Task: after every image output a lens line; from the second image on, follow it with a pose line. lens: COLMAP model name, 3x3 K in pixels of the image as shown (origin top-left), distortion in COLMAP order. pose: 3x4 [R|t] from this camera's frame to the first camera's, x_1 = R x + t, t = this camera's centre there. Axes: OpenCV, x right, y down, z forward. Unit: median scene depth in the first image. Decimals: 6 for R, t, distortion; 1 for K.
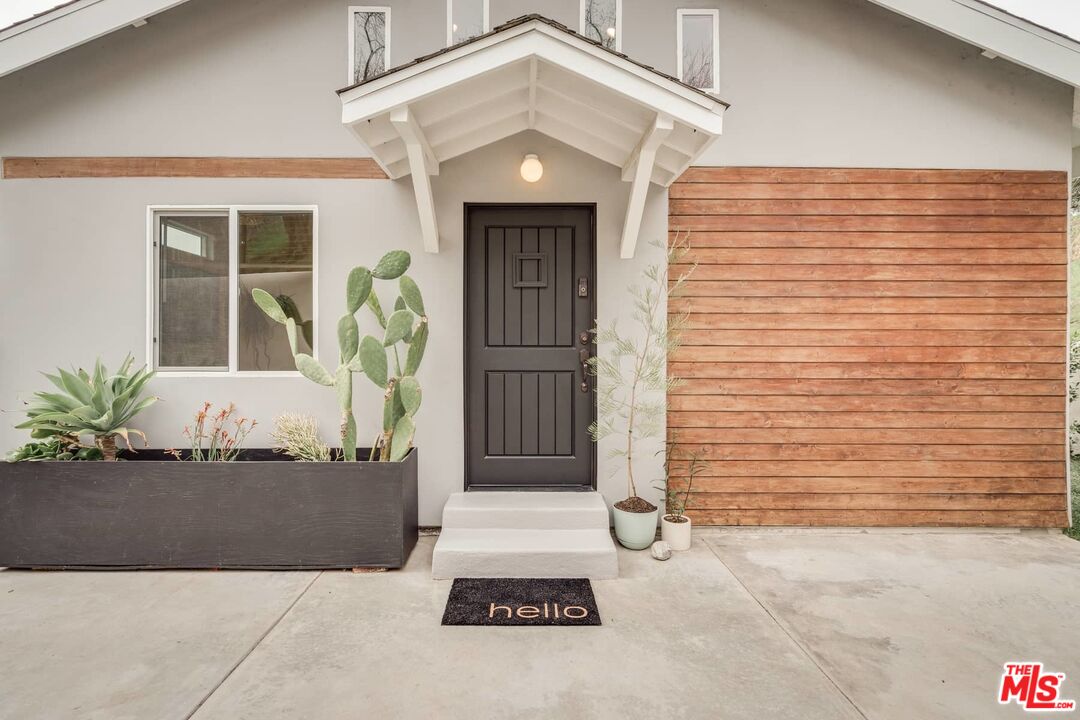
lens RADIAL K [[483.4, 0, 535.9], [0, 483.4, 354.4], [0, 0, 1]] dist [-0.002837, 0.001088]
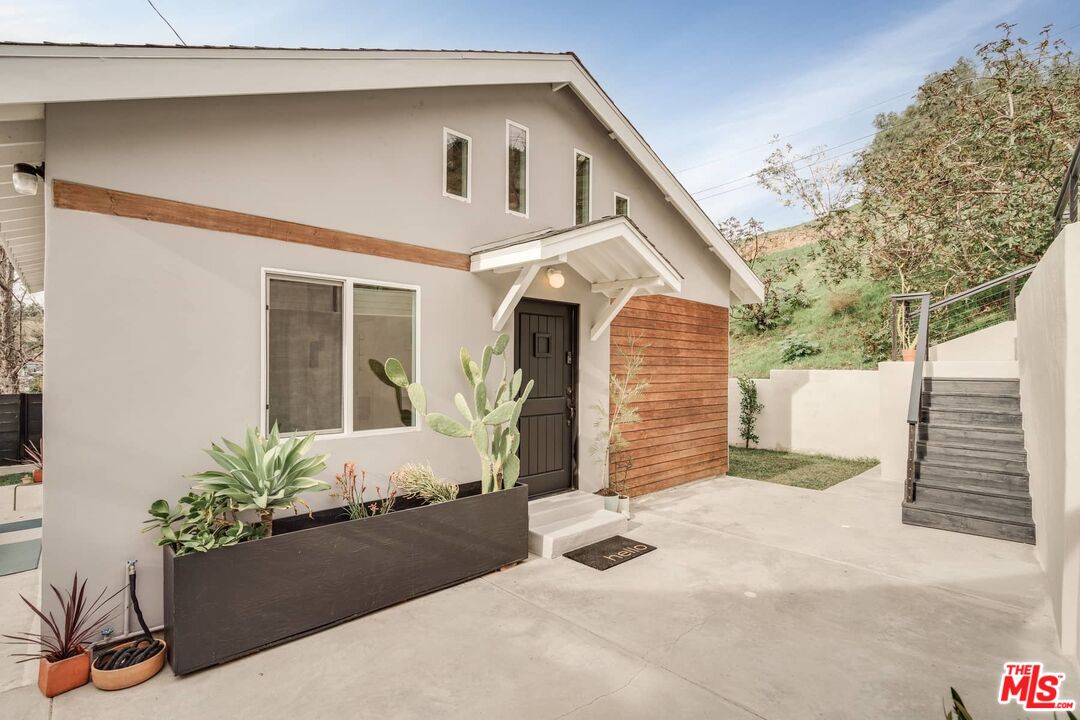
lens RADIAL K [[515.8, 0, 545.5], [0, 515.8, 366.8], [0, 0, 1]] dist [0.001729, 0.000080]
pose [[0.729653, 0.001927, 0.683815, -1.094378], [-0.004083, 0.999990, 0.001539, -0.114109], [-0.683805, -0.003915, 0.729654, -0.135360]]
